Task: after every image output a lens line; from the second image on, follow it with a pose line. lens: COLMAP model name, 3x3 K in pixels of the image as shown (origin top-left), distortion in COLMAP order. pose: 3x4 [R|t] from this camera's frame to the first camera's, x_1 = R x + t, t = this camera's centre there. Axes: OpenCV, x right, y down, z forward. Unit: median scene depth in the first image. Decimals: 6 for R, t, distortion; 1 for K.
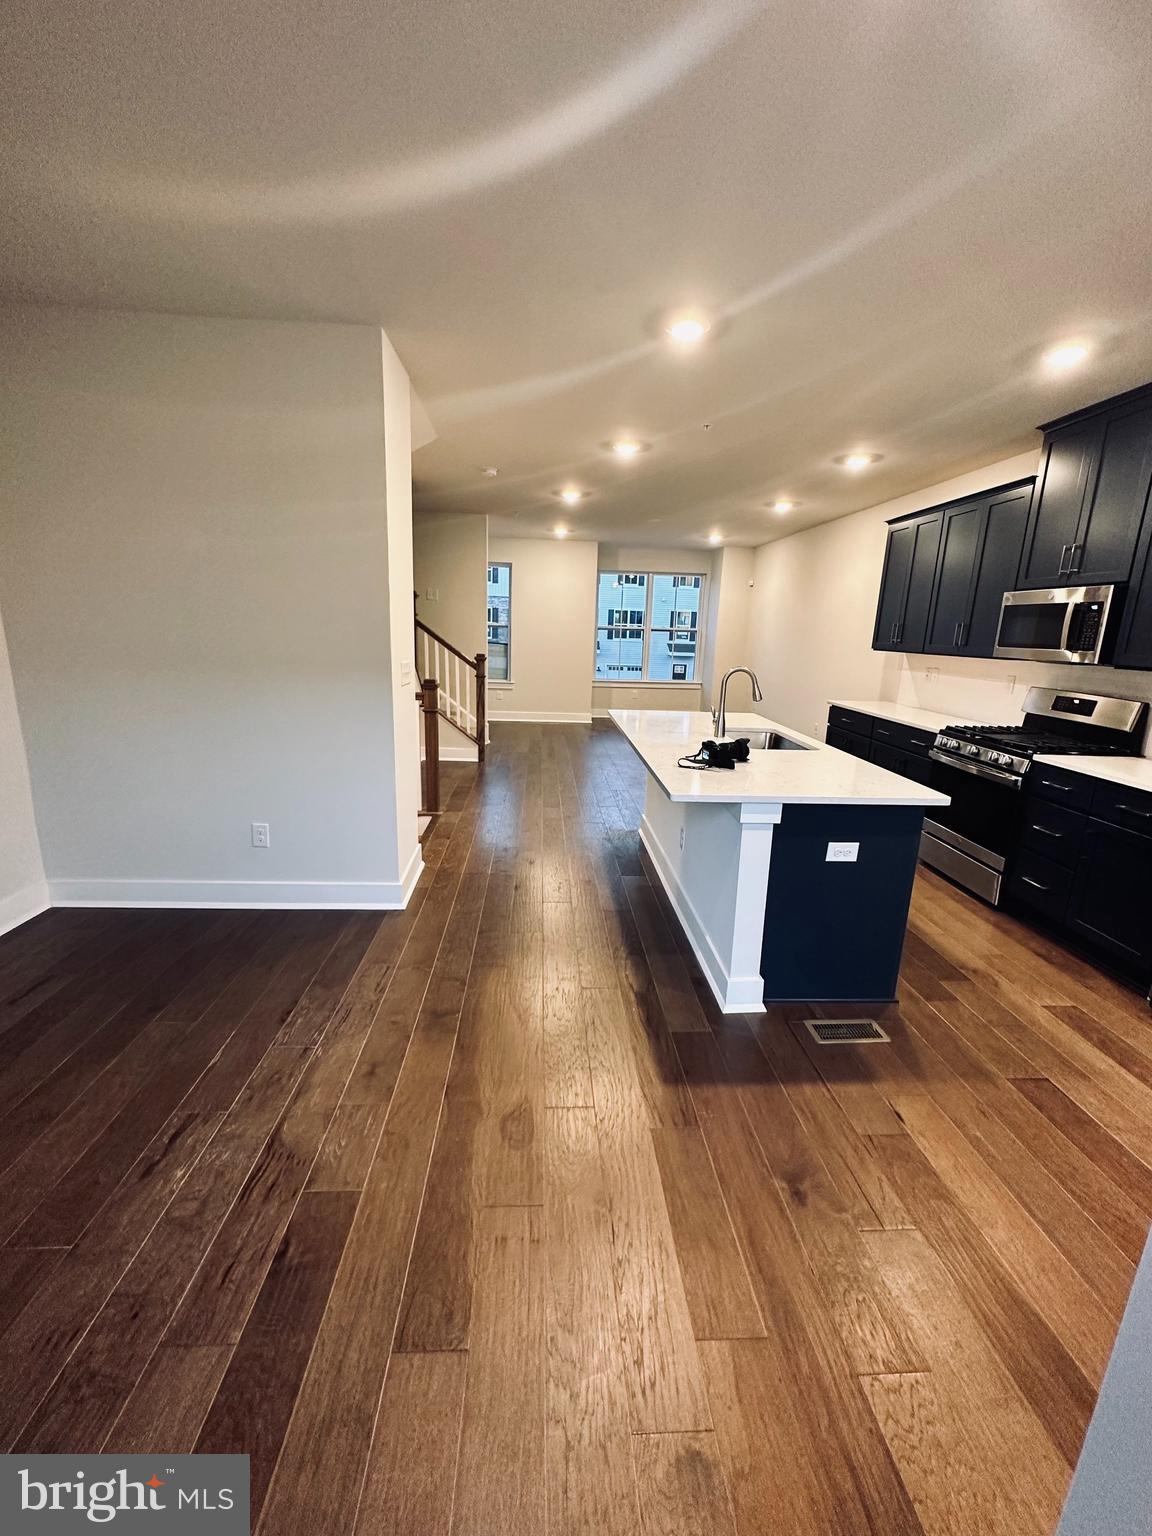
lens RADIAL K [[612.9, 0, 574.6], [0, 612.9, 764.6], [0, 0, 1]] dist [0.000281, 0.000089]
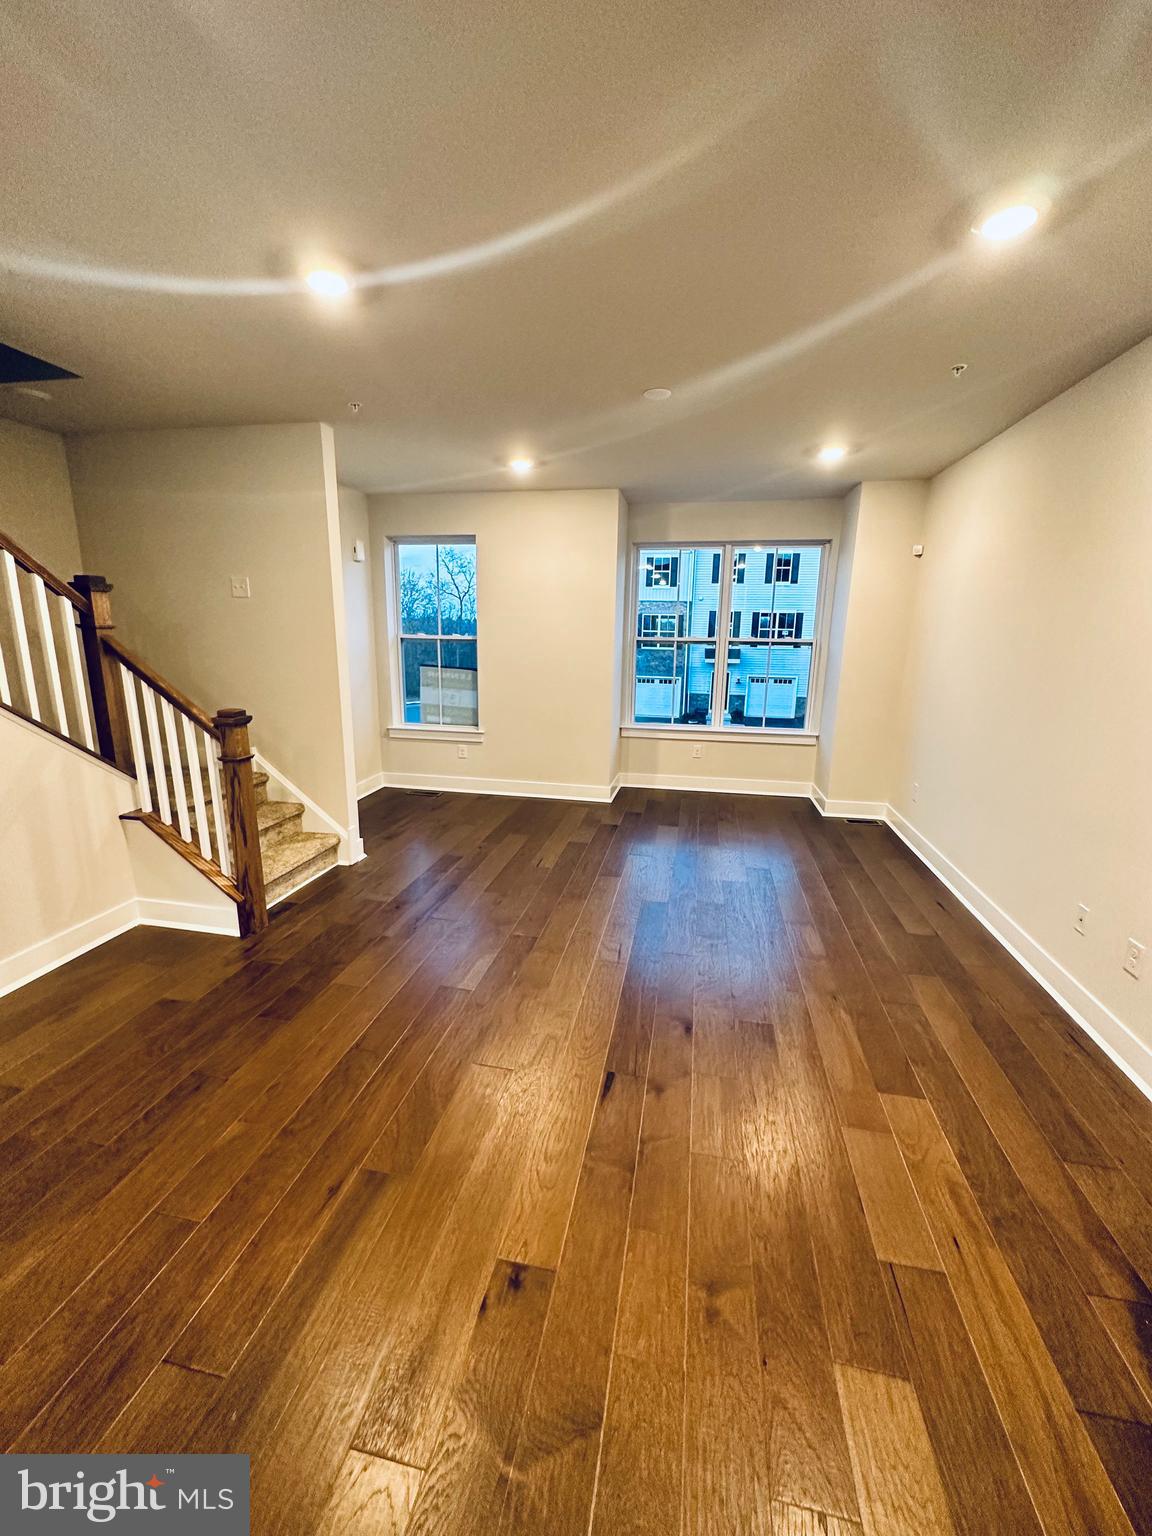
lens RADIAL K [[612.9, 0, 577.9], [0, 612.9, 769.3], [0, 0, 1]] dist [0.000281, 0.000089]
pose [[0.967910, 0.037452, -0.248490, 0.535902], [-0.038228, 0.999268, 0.001706, -0.371682], [0.248372, 0.007848, 0.968633, 1.582355]]
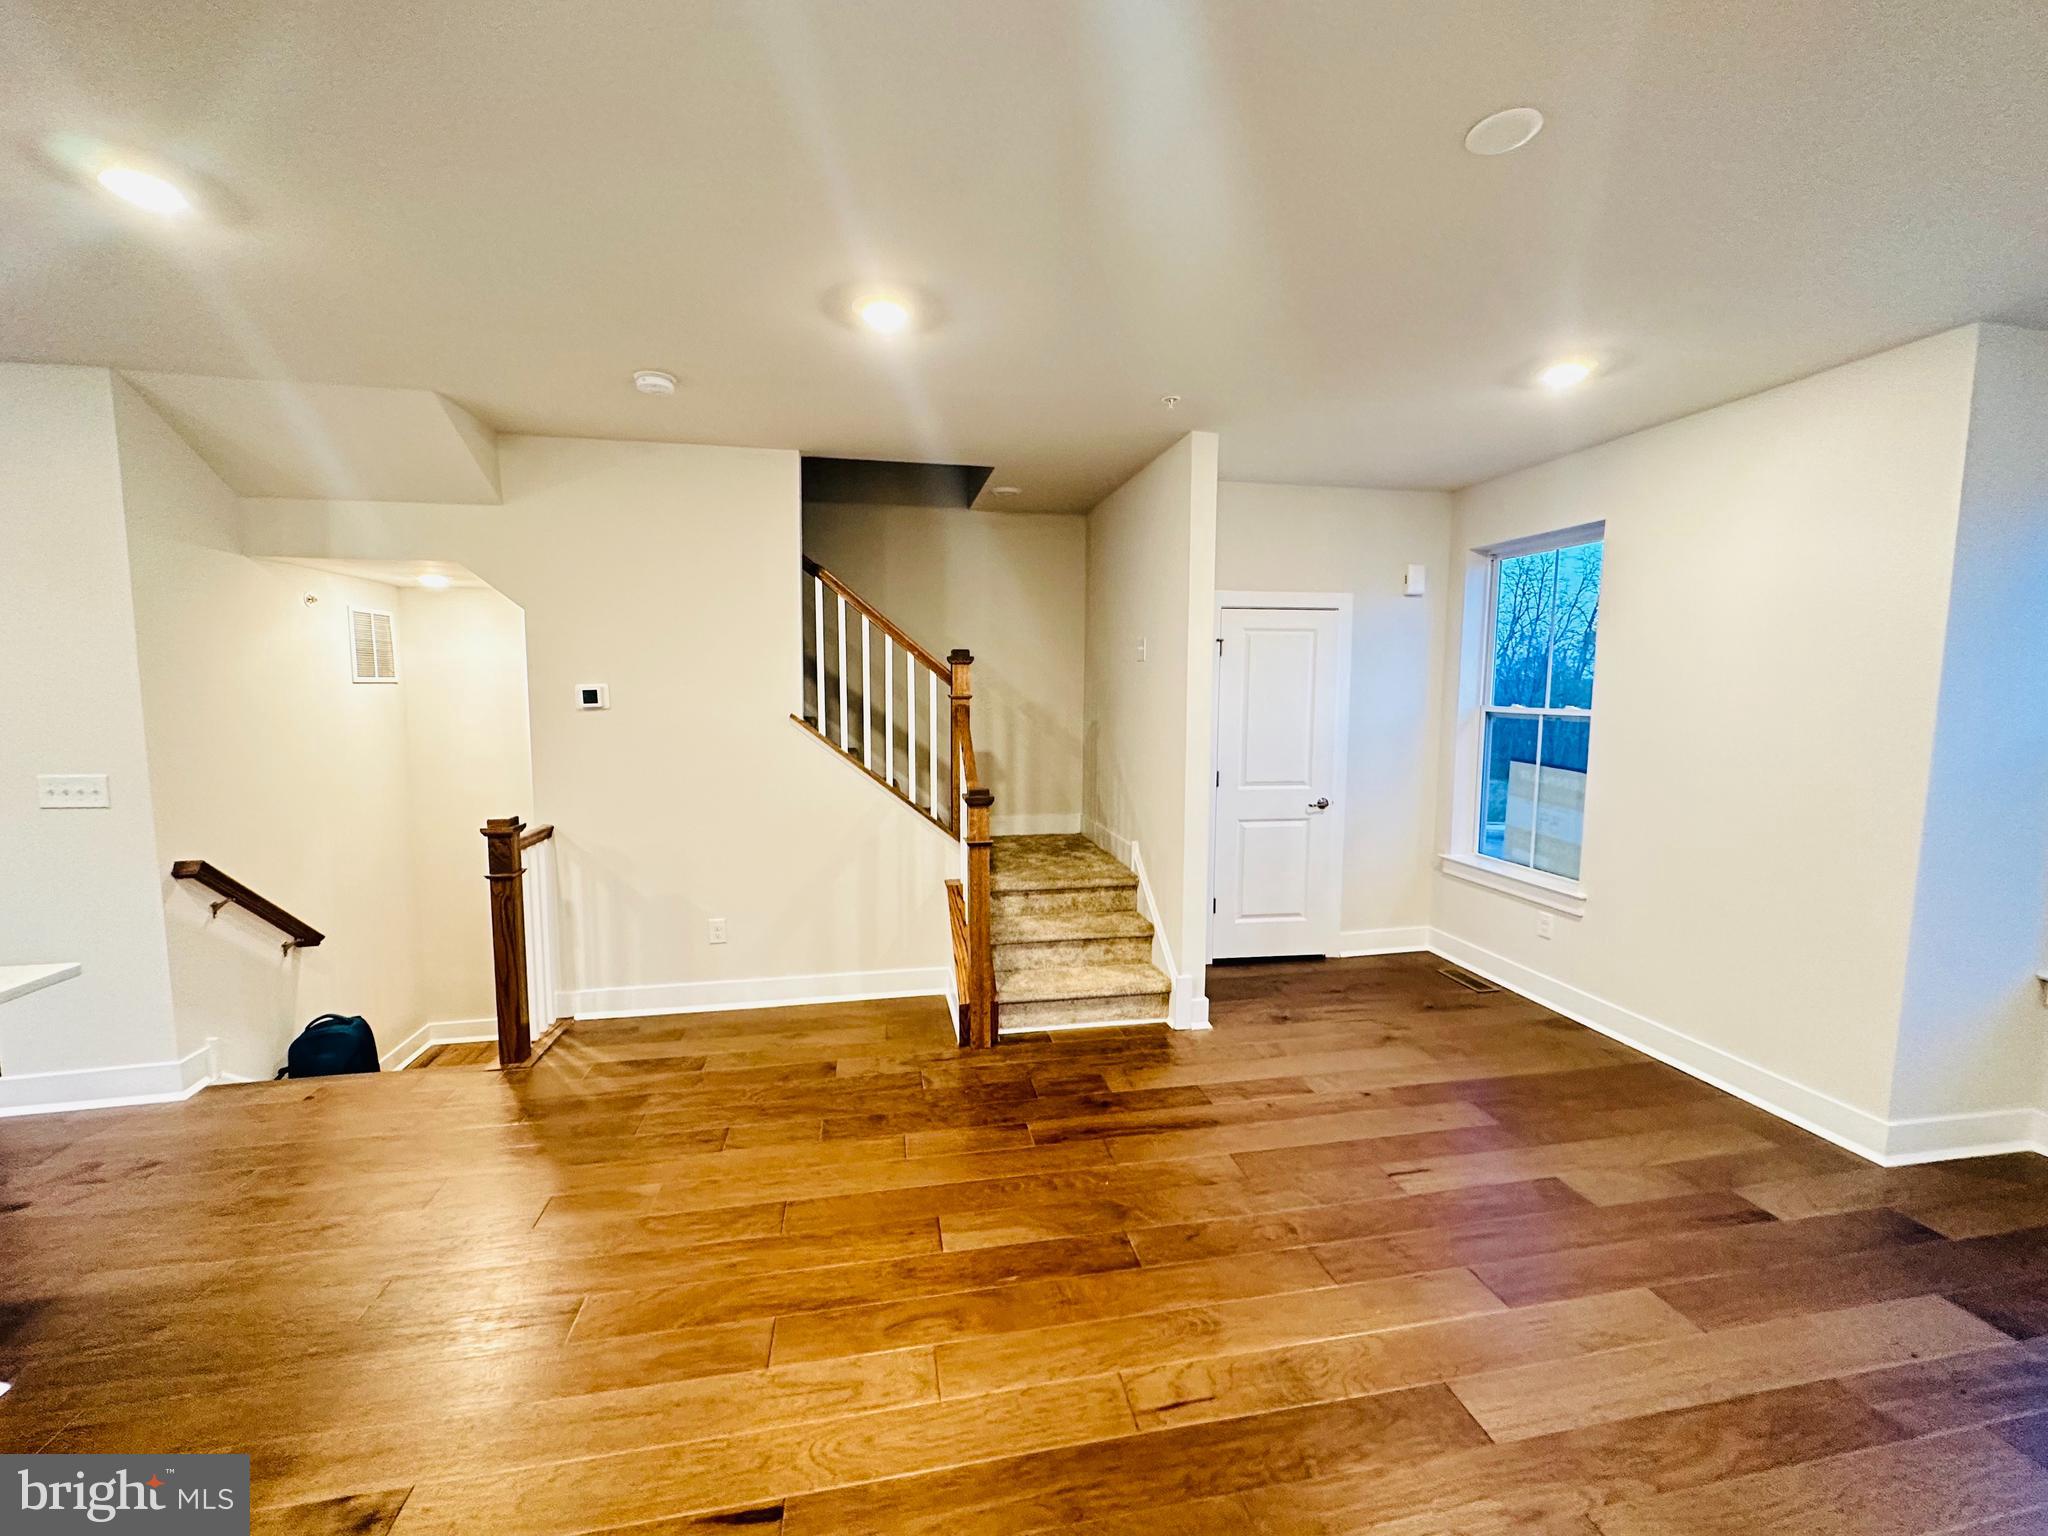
lens RADIAL K [[817.2, 0, 1025.9], [0, 817.2, 772.6], [0, 0, 1]] dist [0.000281, 0.000089]
pose [[0.132030, 0.073708, -0.988501, 0.976641], [-0.217453, 0.975094, 0.043664, -0.557882], [0.967100, 0.209188, 0.144770, 2.404564]]
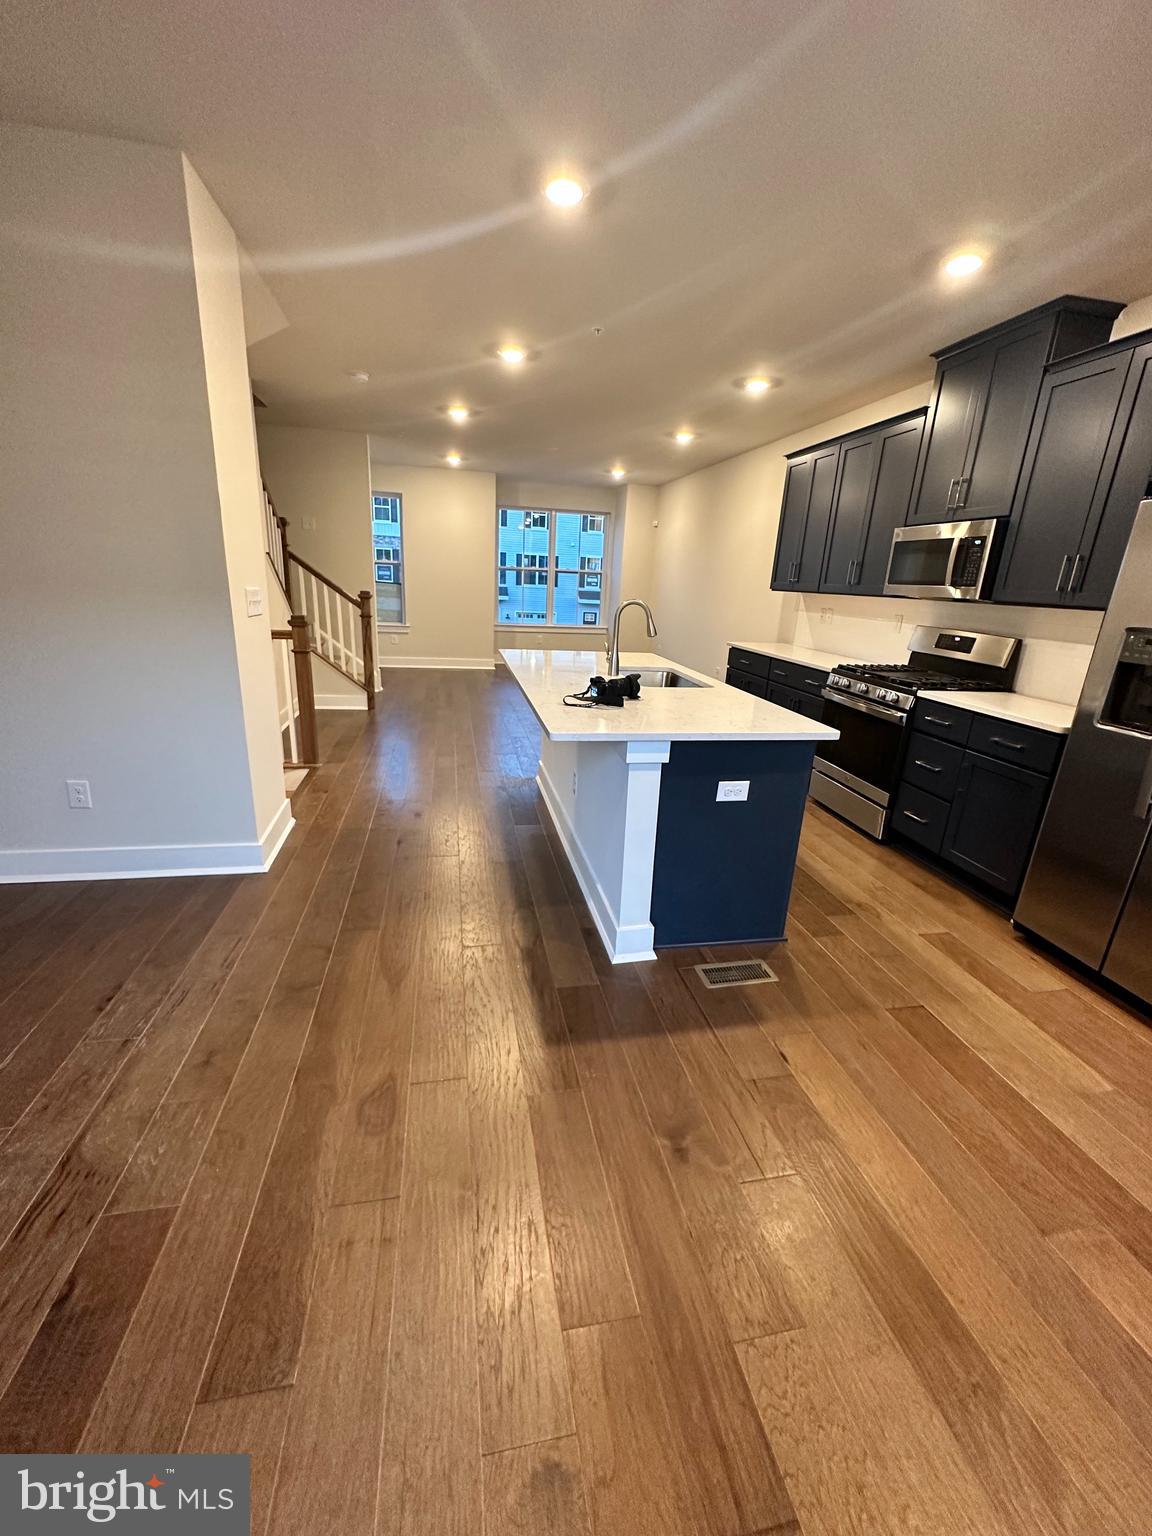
lens RADIAL K [[612.9, 0, 573.0], [0, 612.9, 764.0], [0, 0, 1]] dist [0.000281, 0.000089]
pose [[0.990517, -0.025646, 0.134978, 0.060302], [0.014903, 0.996683, 0.080009, 0.019637], [-0.136582, -0.077239, 0.987613, 0.091921]]
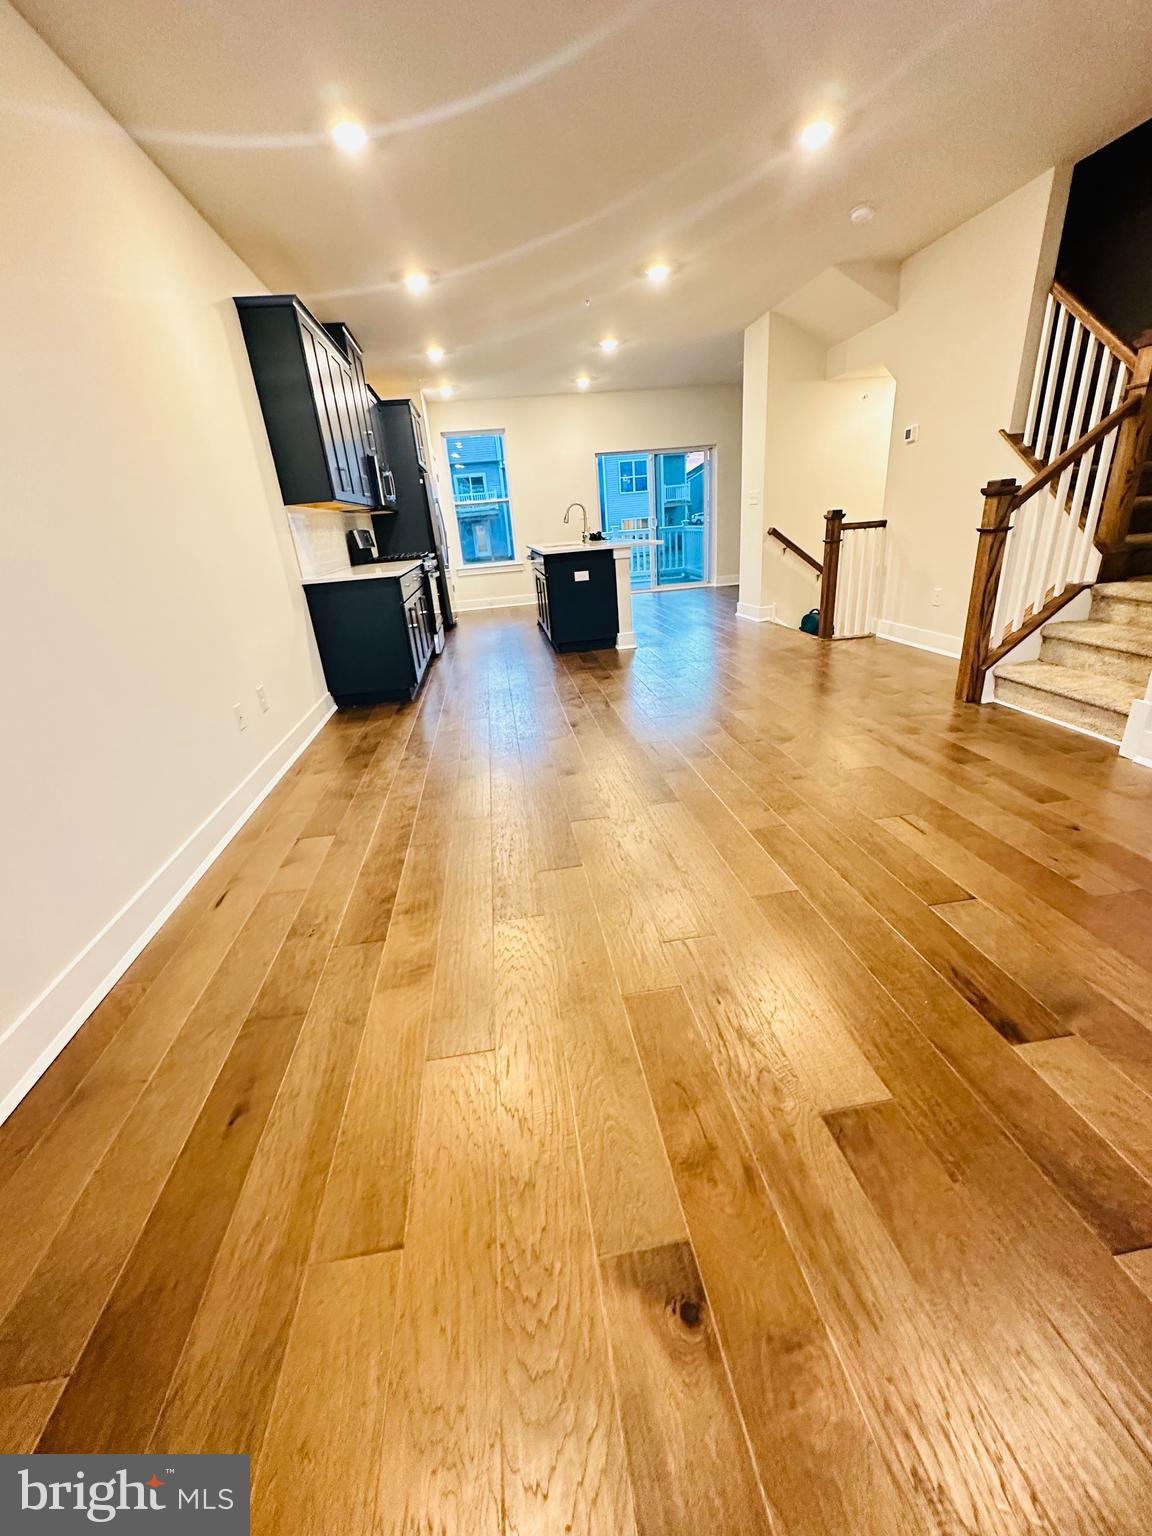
lens RADIAL K [[612.9, 0, 576.9], [0, 612.9, 764.6], [0, 0, 1]] dist [0.000281, 0.000089]
pose [[-0.995637, 0.067903, -0.063997, 0.568922], [0.019997, 0.825215, 0.564465, -0.692092], [0.091140, 0.560723, -0.822972, 3.765841]]
